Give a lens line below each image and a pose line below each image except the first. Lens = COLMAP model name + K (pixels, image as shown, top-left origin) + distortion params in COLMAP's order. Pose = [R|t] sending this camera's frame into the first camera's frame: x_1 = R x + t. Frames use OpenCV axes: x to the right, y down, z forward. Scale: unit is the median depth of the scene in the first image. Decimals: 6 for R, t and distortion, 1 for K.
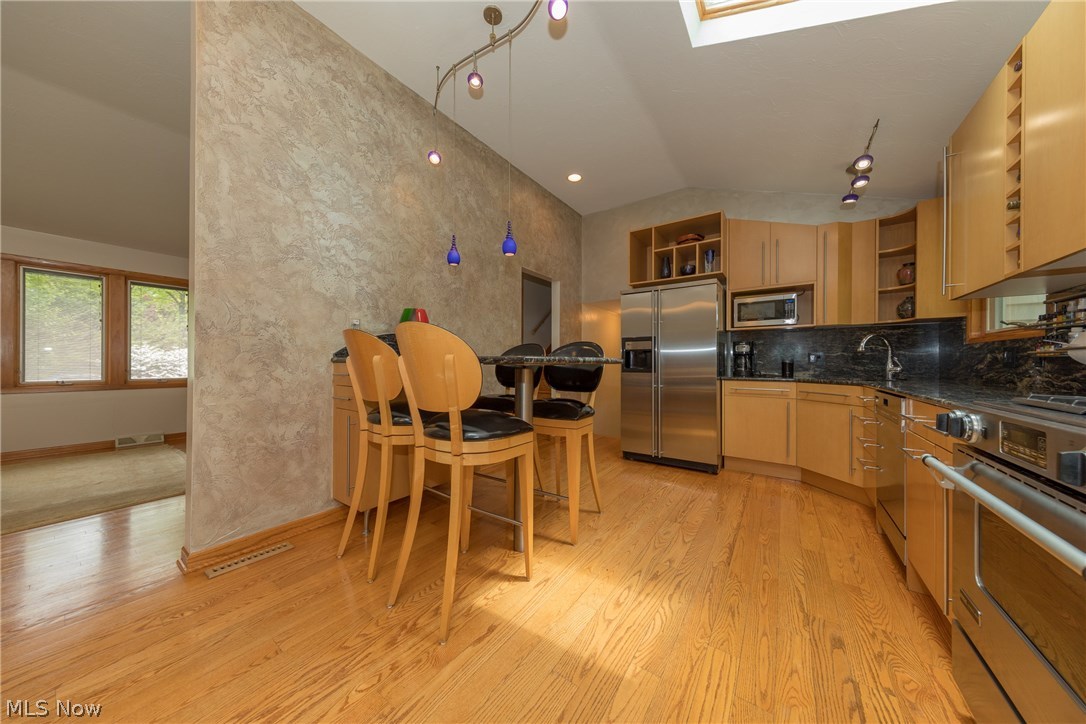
lens RADIAL K [[344.0, 0, 552.6], [0, 344.0, 364.4], [0, 0, 1]] dist [0.006106, -0.000492]
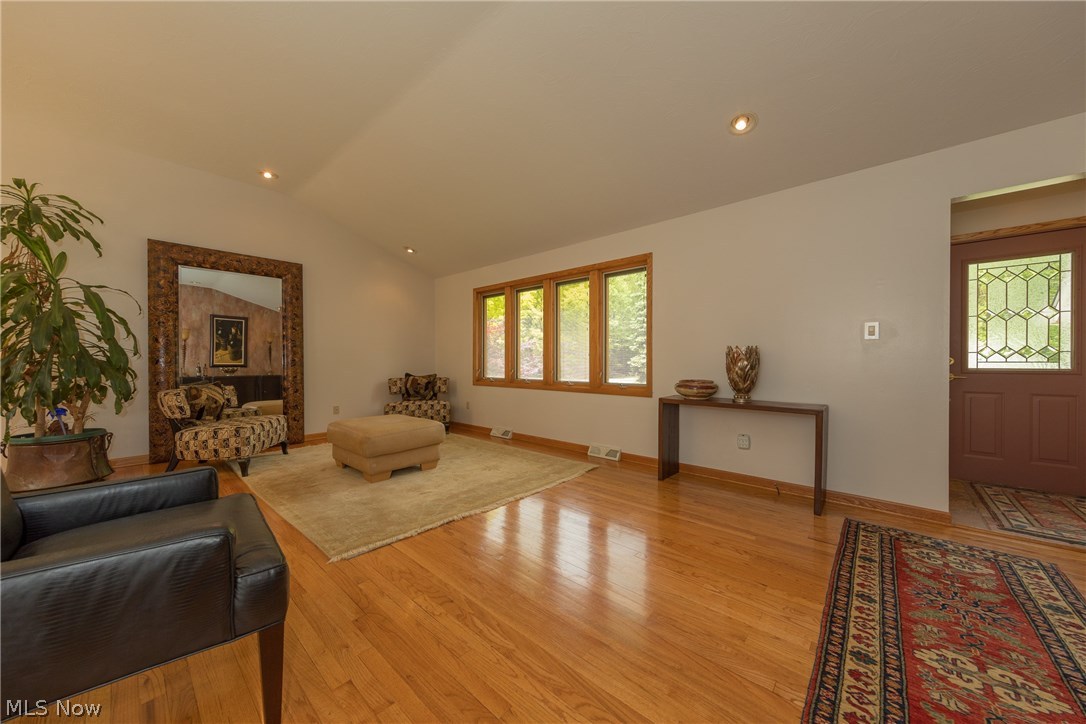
lens RADIAL K [[387.5, 0, 545.1], [0, 387.5, 358.9], [0, 0, 1]] dist [0.002141, -0.000358]
pose [[-0.129942, -0.005070, -0.991509, -0.440388], [-0.002597, 0.999985, -0.004773, -0.026190], [0.991518, 0.001955, -0.129953, 2.100106]]
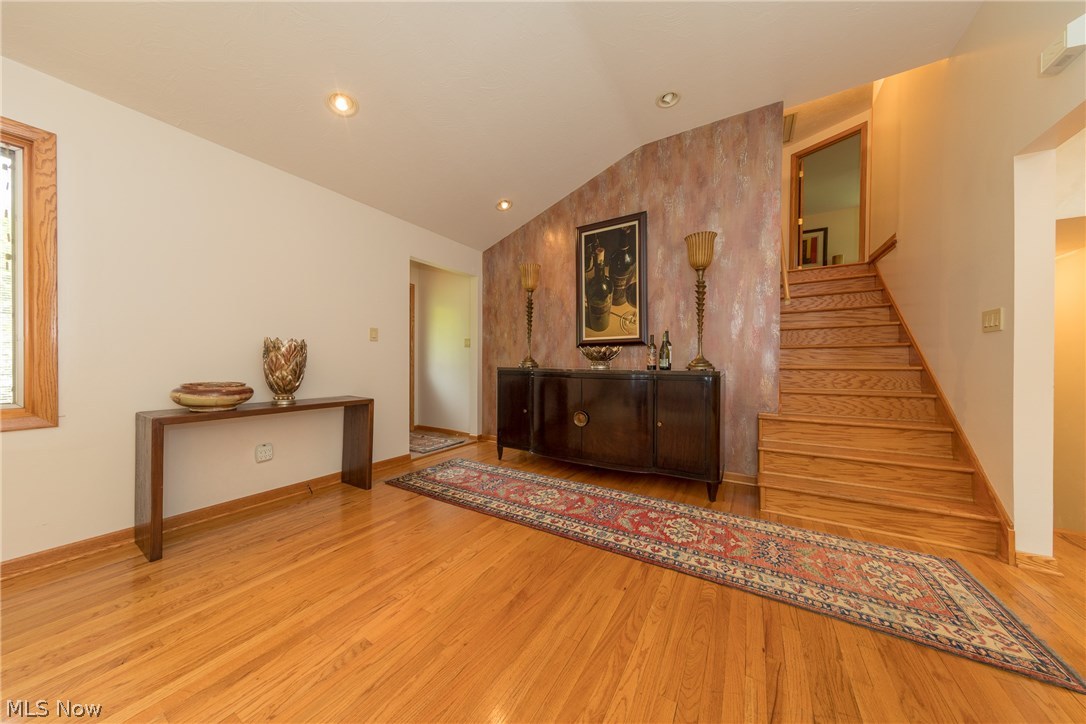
lens RADIAL K [[344.0, 0, 552.5], [0, 344.0, 362.1], [0, 0, 1]] dist [0.006106, -0.000492]
pose [[0.997948, 0.000475, 0.064024, -1.255614], [-0.000690, 0.999994, 0.003328, -0.011094], [-0.064022, -0.003366, 0.997943, 1.426048]]
